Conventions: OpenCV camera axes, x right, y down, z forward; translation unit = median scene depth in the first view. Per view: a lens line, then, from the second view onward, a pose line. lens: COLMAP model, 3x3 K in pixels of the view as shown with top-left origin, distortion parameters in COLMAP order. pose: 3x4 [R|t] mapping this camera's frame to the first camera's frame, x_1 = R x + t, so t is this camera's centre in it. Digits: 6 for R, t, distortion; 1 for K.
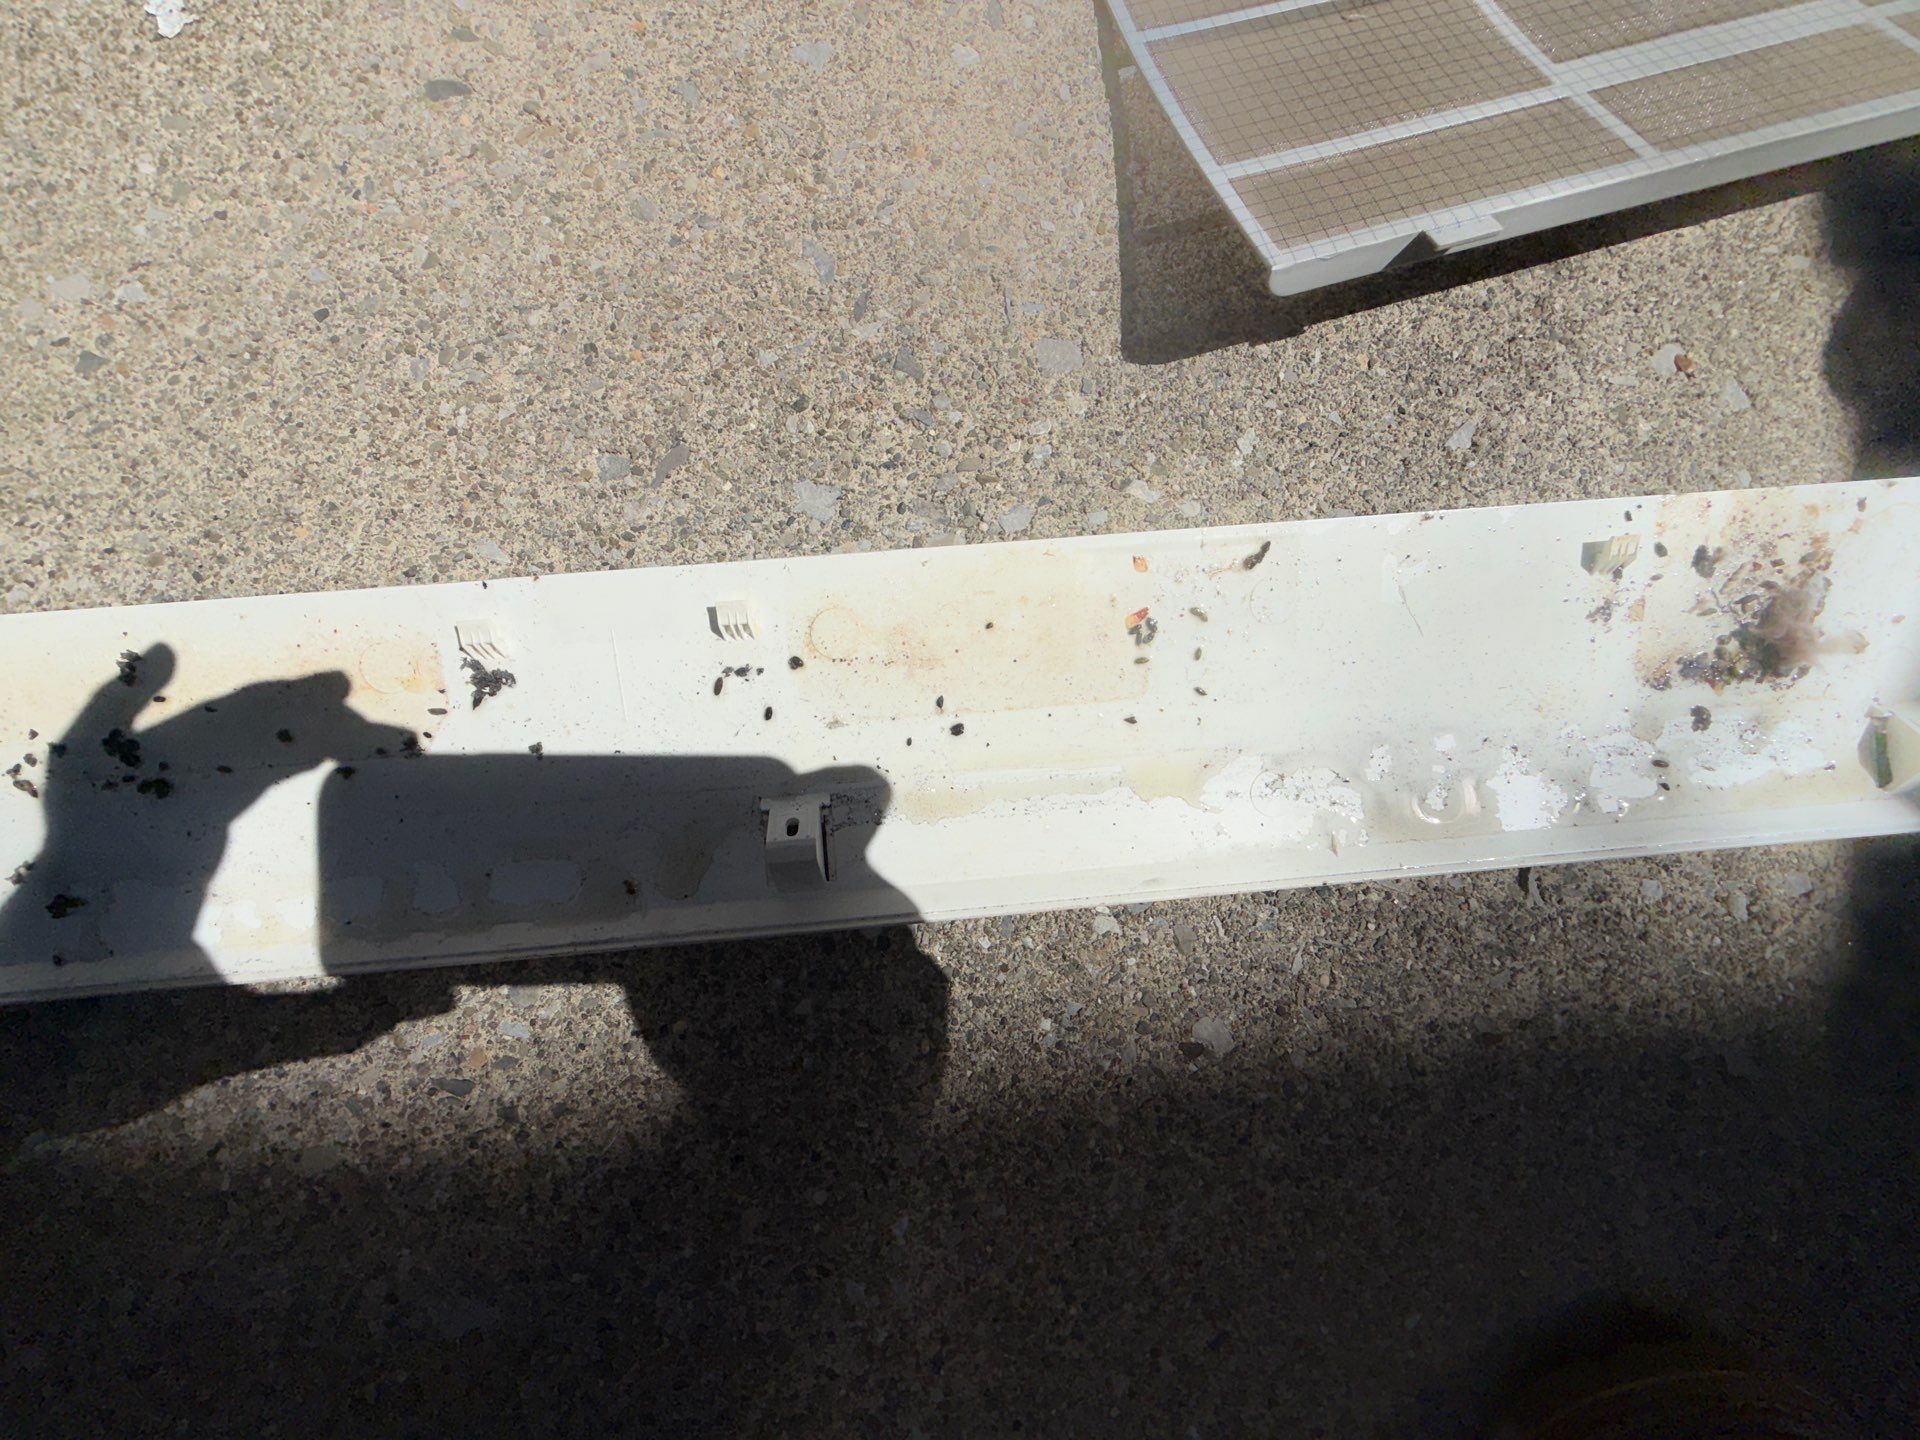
lens RADIAL K [[765.0, 0, 973.9], [0, 765.0, 732.7], [0, 0, 1]] dist [0.009622, -0.000819]
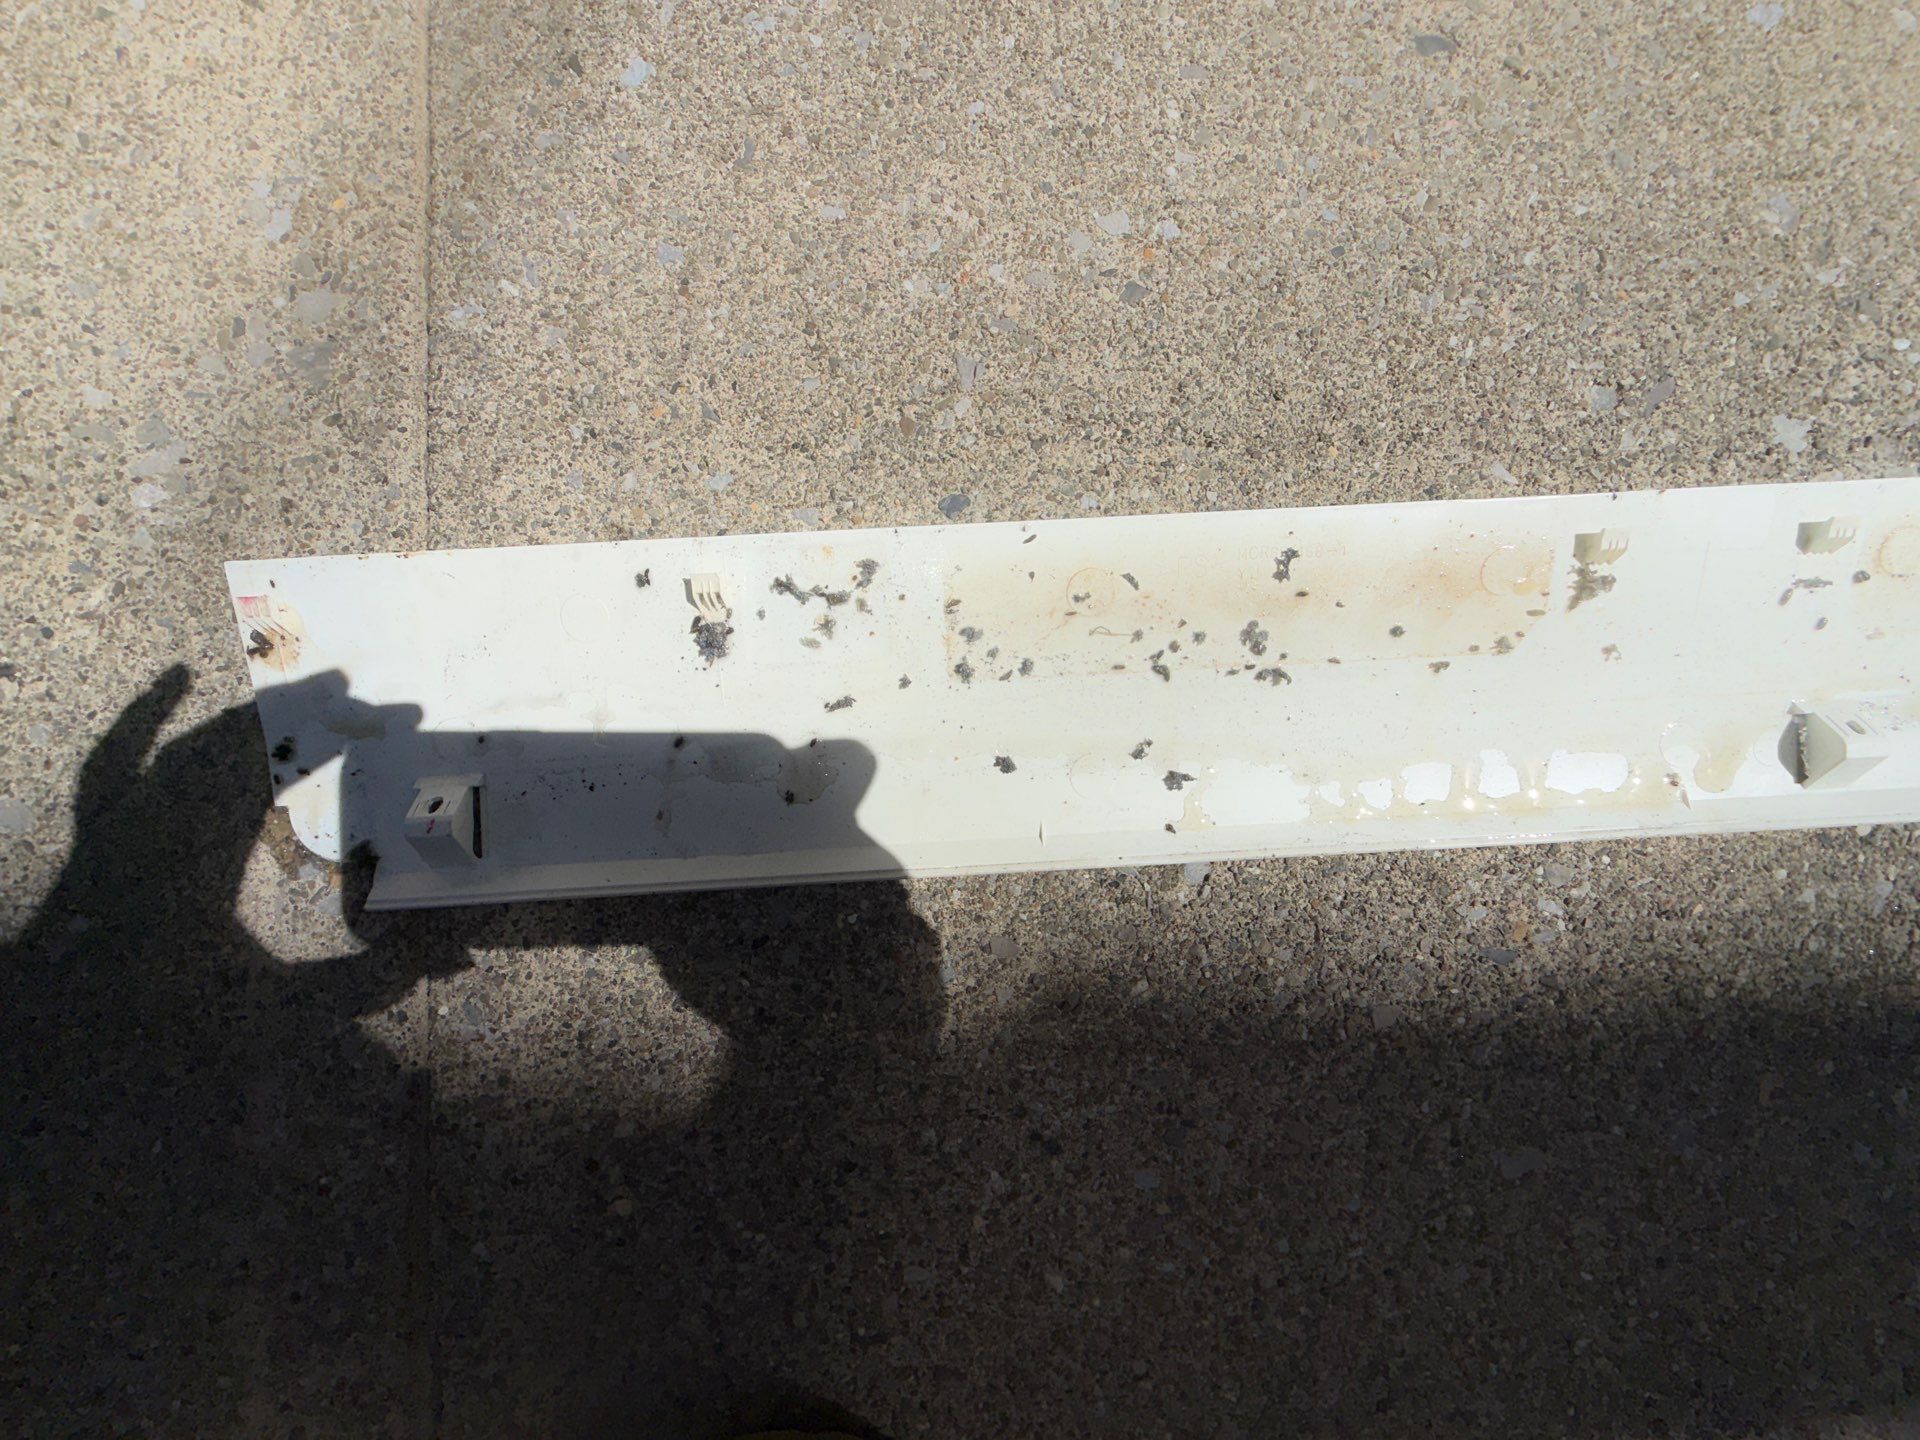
lens RADIAL K [[732.8, 0, 878.6], [0, 732.8, 719.4], [0, 0, 1]] dist [0.004199, 0.000304]
pose [[0.999579, 0.028950, -0.001773, -1.466759], [-0.028917, 0.999450, 0.016209, 0.119745], [0.002242, -0.016151, 0.999867, -0.050392]]
